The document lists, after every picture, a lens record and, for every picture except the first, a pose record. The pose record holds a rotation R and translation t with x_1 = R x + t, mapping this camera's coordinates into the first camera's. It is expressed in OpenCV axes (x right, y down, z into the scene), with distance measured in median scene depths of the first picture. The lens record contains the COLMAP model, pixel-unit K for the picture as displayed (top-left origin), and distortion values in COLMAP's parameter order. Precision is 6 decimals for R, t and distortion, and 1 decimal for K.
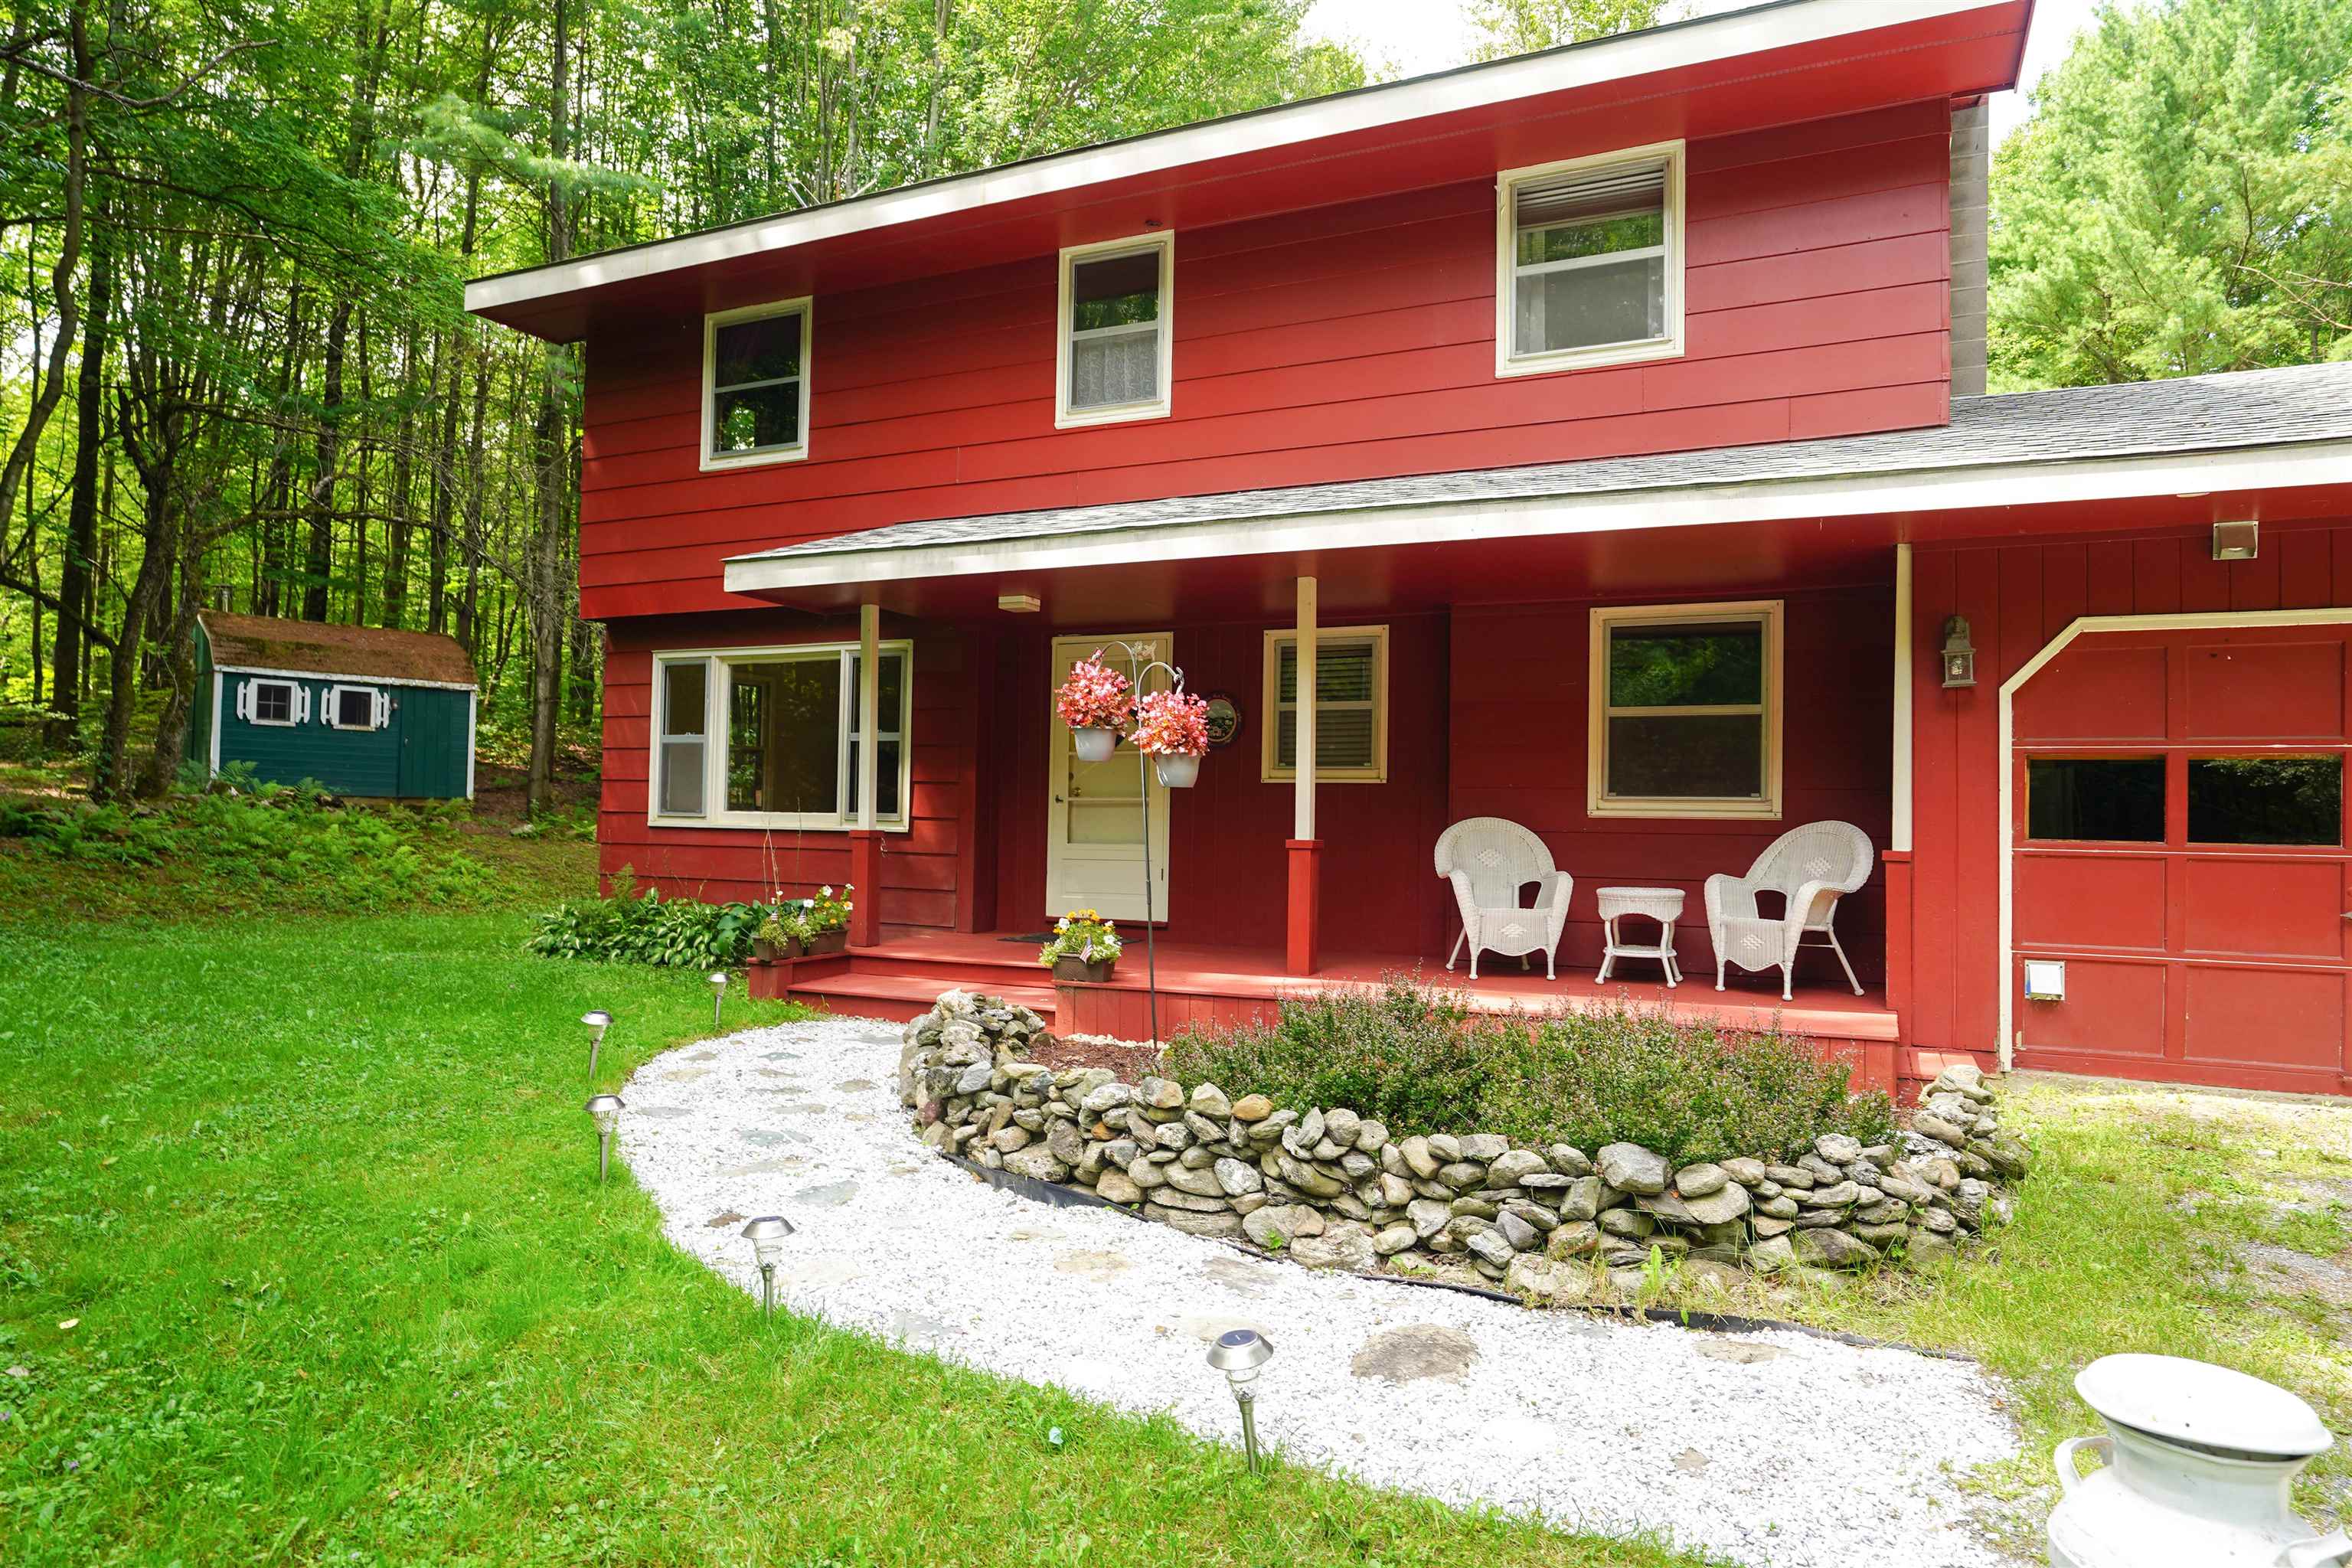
lens RADIAL K [[1500.8, 0, 1189.6], [0, 1500.8, 790.7], [0, 0, 1]] dist [-0.009616, 0.000676]
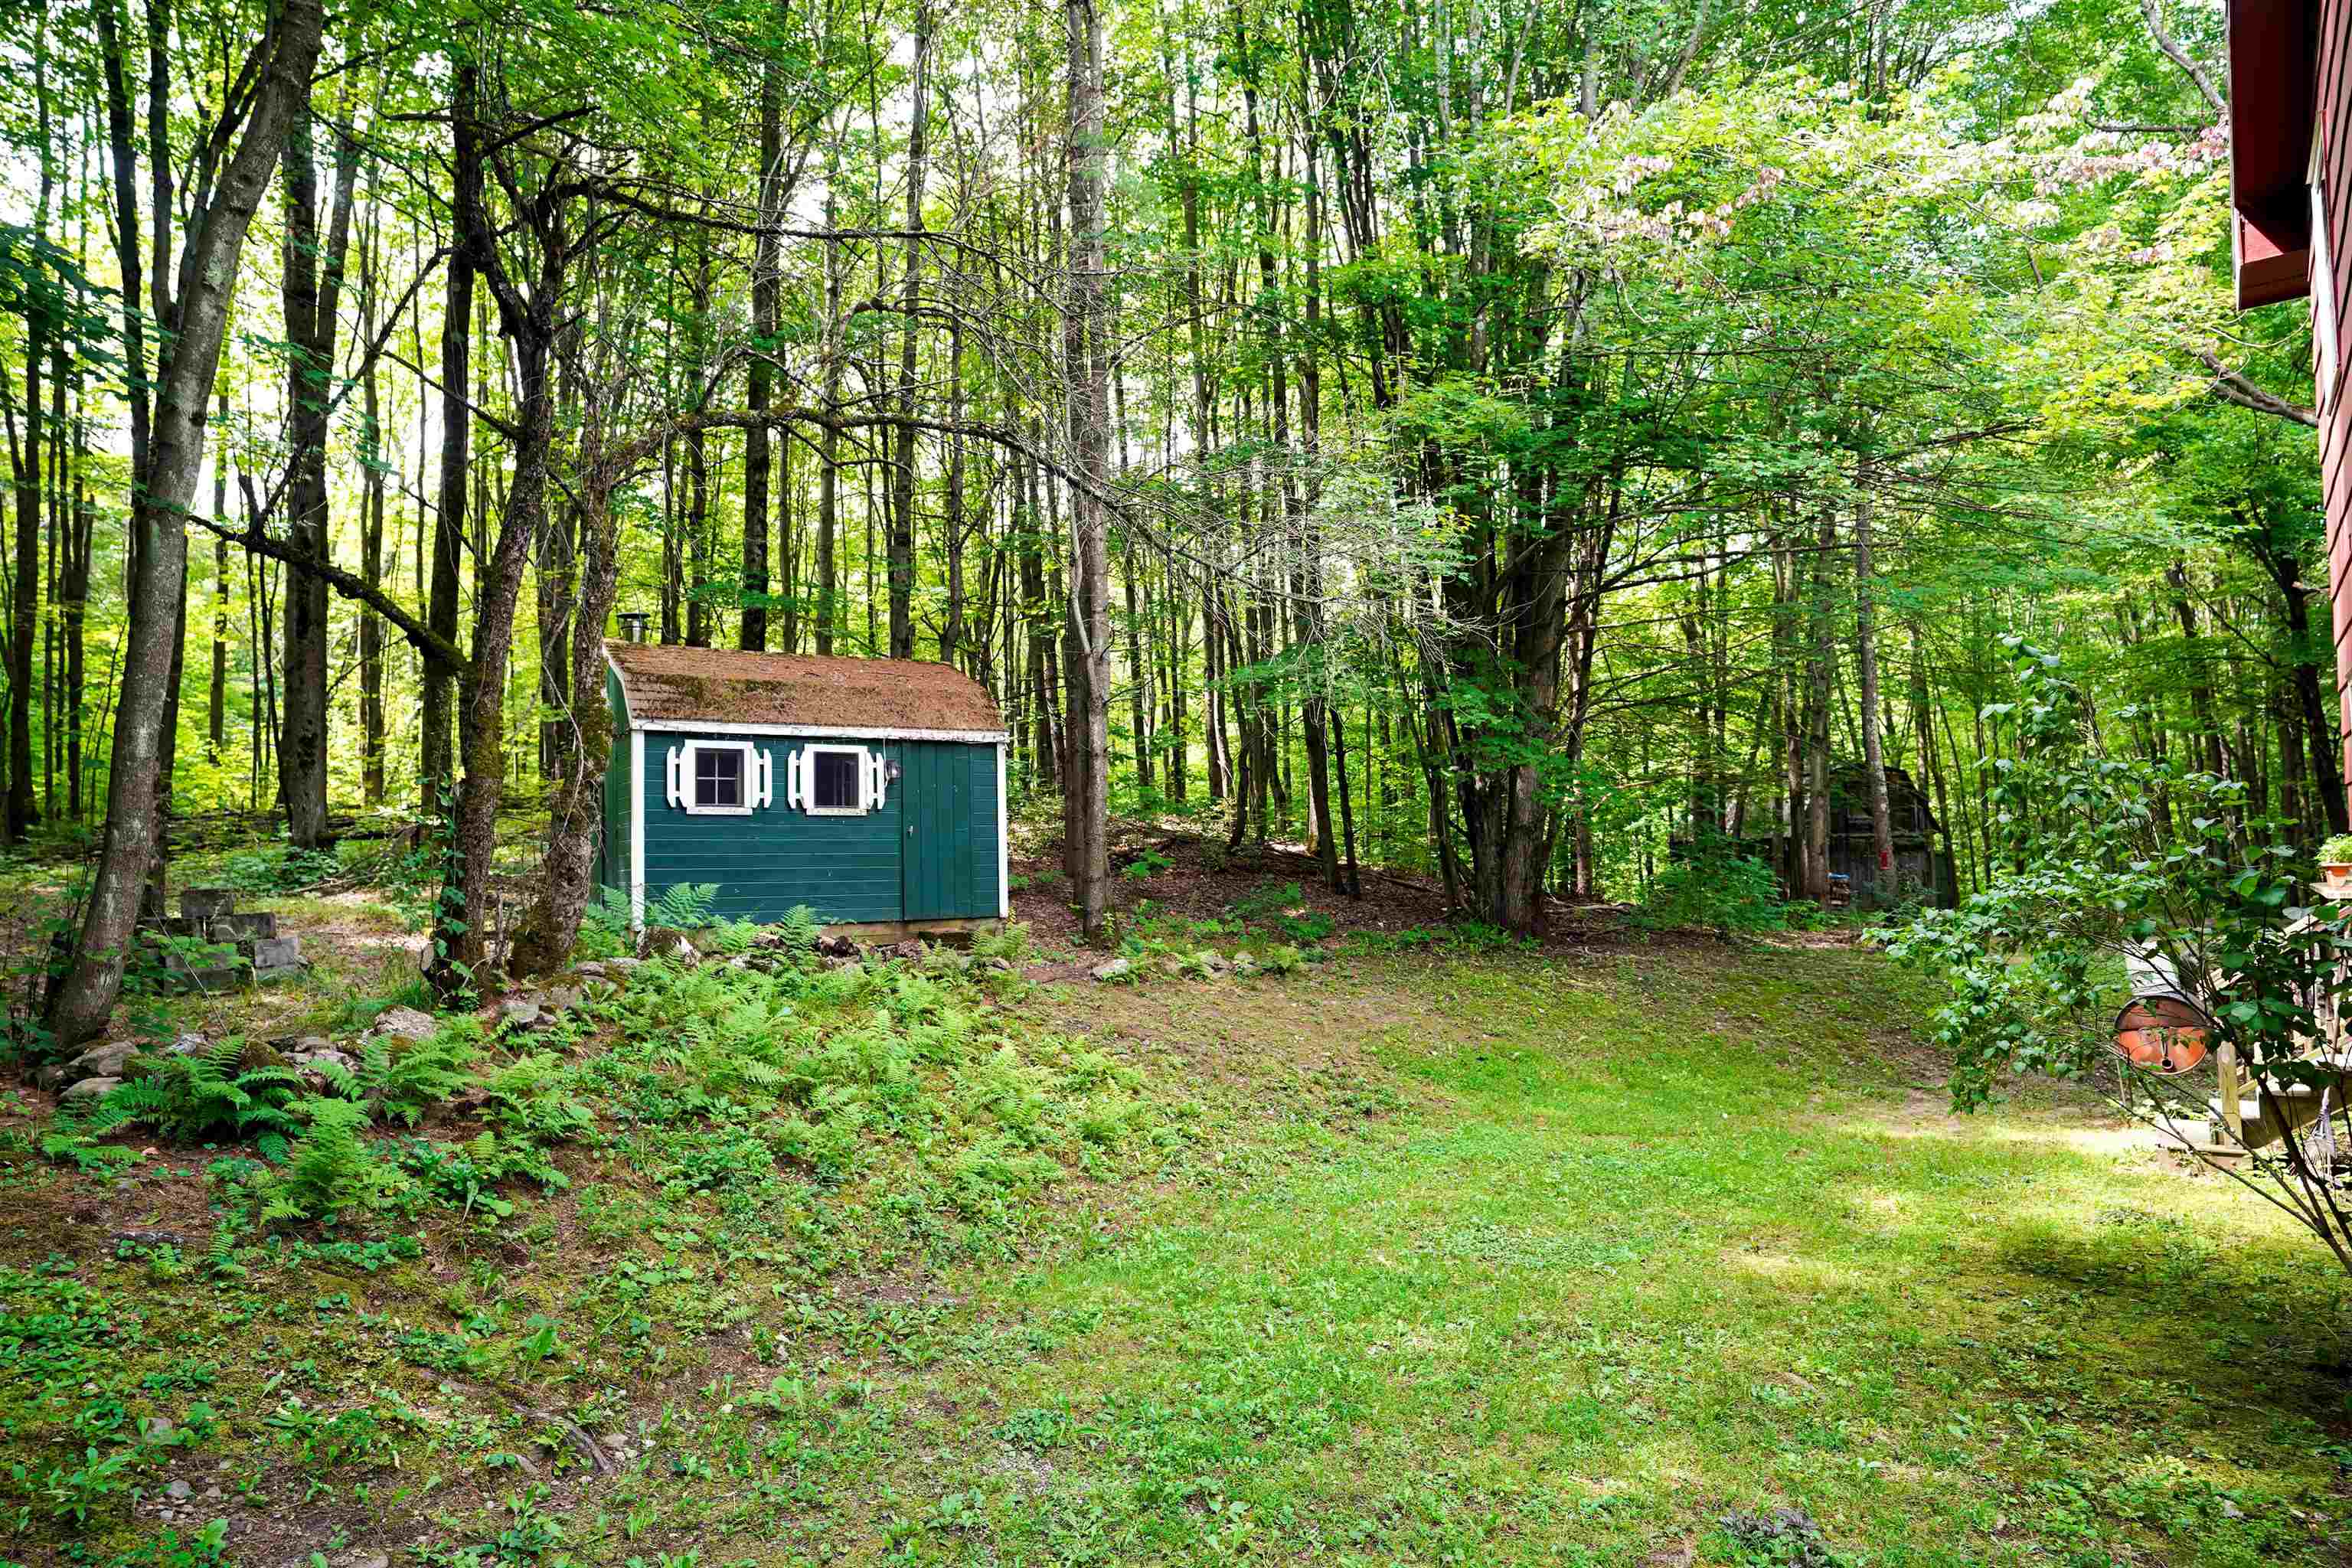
lens RADIAL K [[1500.8, 0, 1166.6], [0, 1500.8, 790.5], [0, 0, 1]] dist [-0.009616, 0.000676]
pose [[0.974333, -0.060093, -0.216941, -0.356166], [0.052488, 0.997794, -0.040658, -0.022521], [0.218906, 0.028228, 0.975338, 0.521937]]
